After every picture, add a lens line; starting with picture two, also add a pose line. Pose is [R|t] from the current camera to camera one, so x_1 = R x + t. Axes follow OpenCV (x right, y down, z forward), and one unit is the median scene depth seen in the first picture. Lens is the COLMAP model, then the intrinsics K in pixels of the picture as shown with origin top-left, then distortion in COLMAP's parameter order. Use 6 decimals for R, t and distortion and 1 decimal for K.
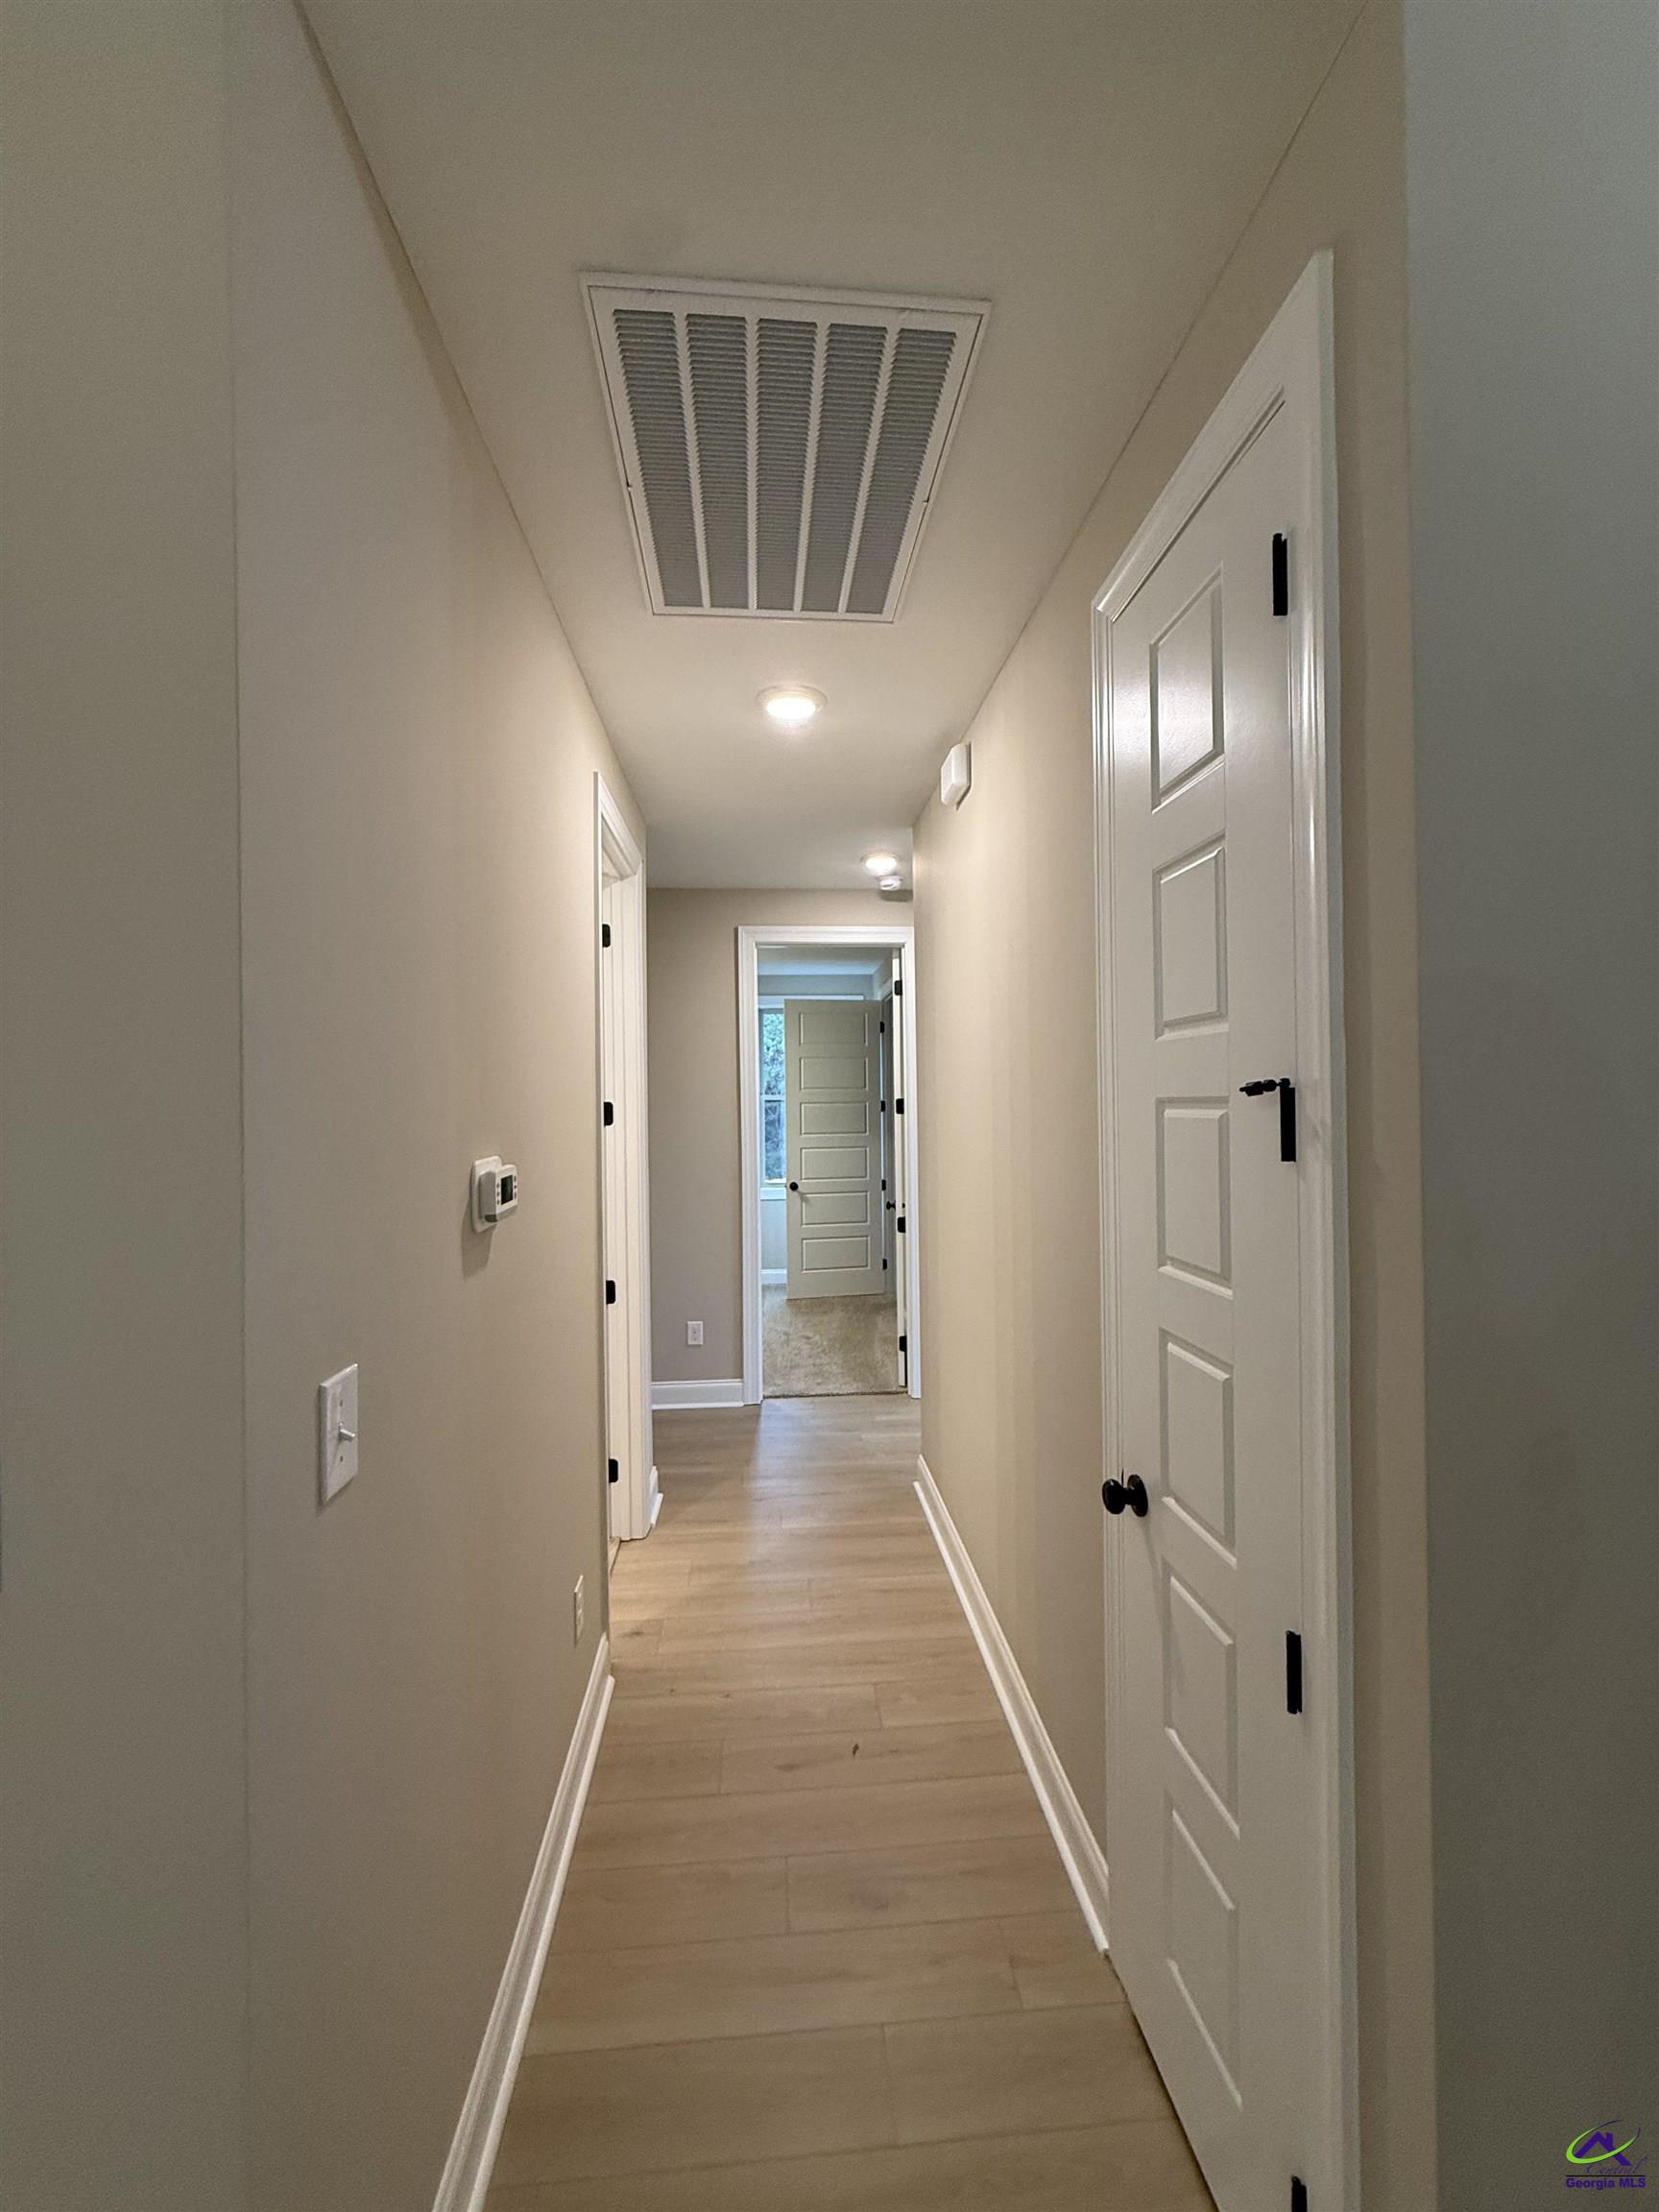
lens RADIAL K [[886.7, 0, 832.0], [0, 886.7, 1105.2], [0, 0, 1]] dist [0.001462, 0.000218]
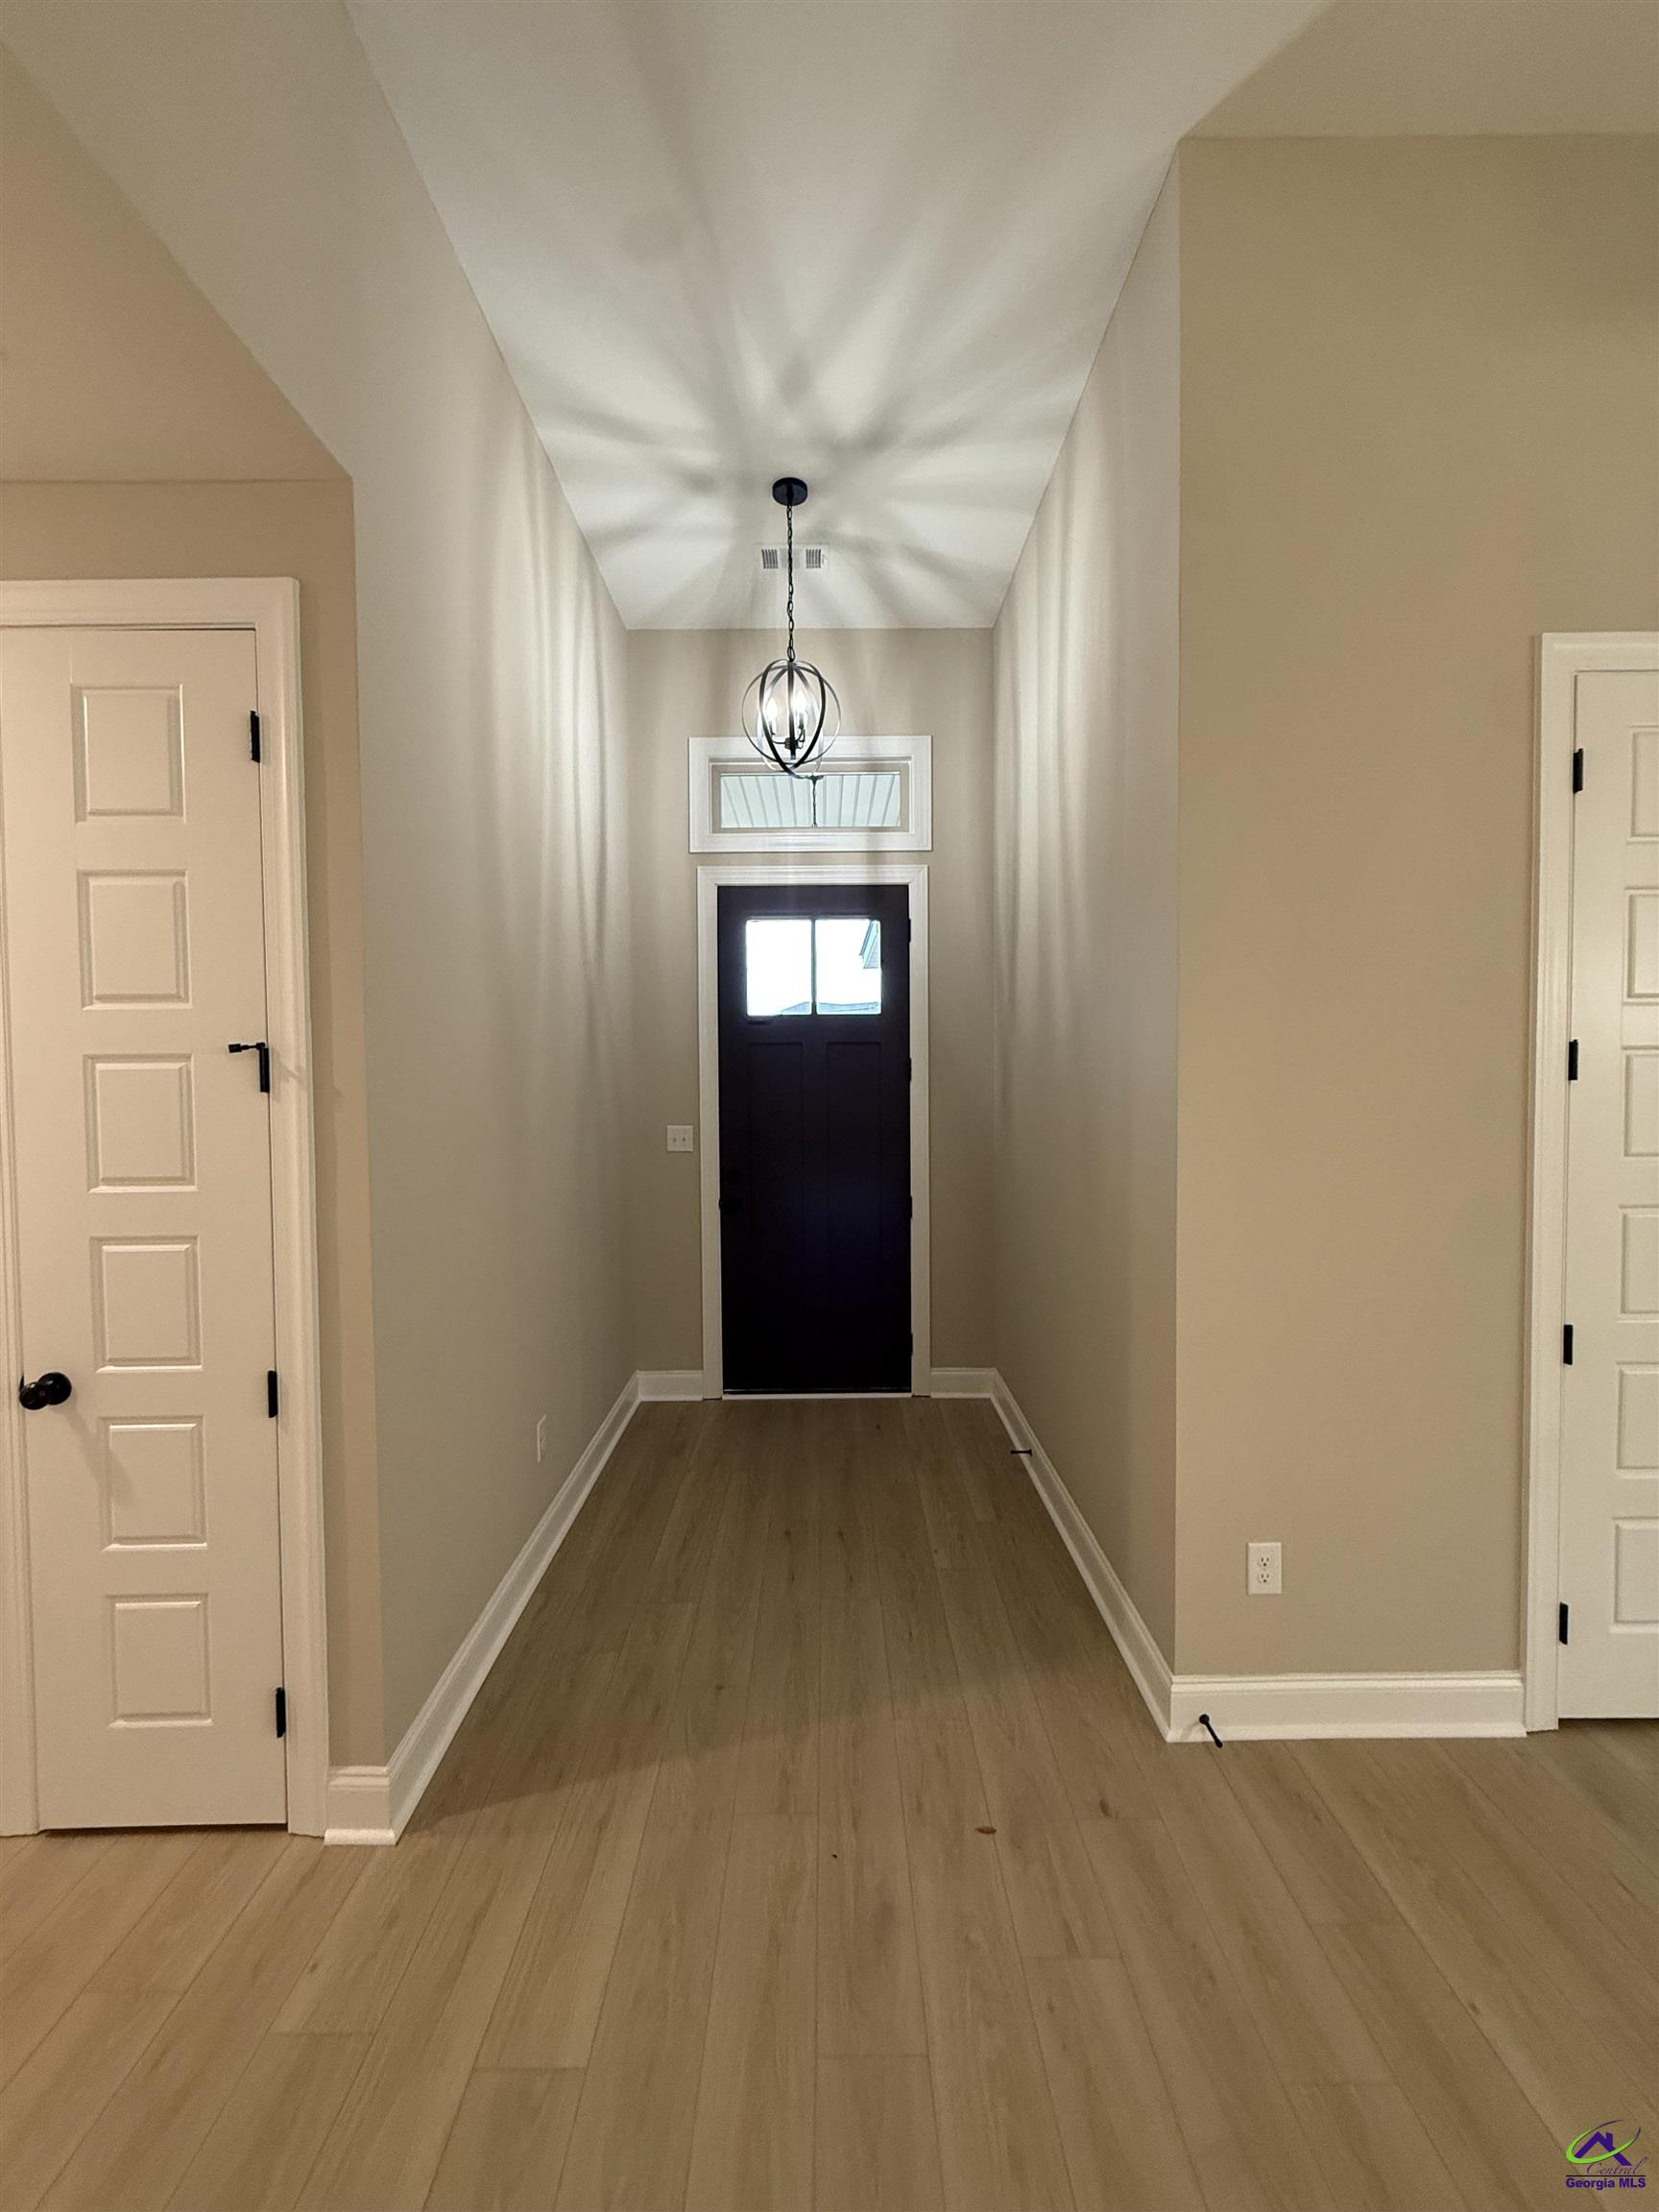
lens RADIAL K [[886.7, 0, 834.1], [0, 886.7, 1105.7], [0, 0, 1]] dist [0.001462, 0.000218]
pose [[0.077048, -0.023252, 0.996756, -0.922544], [0.011946, 0.999678, 0.022396, 0.055461], [-0.996956, 0.010182, 0.077301, -0.173958]]
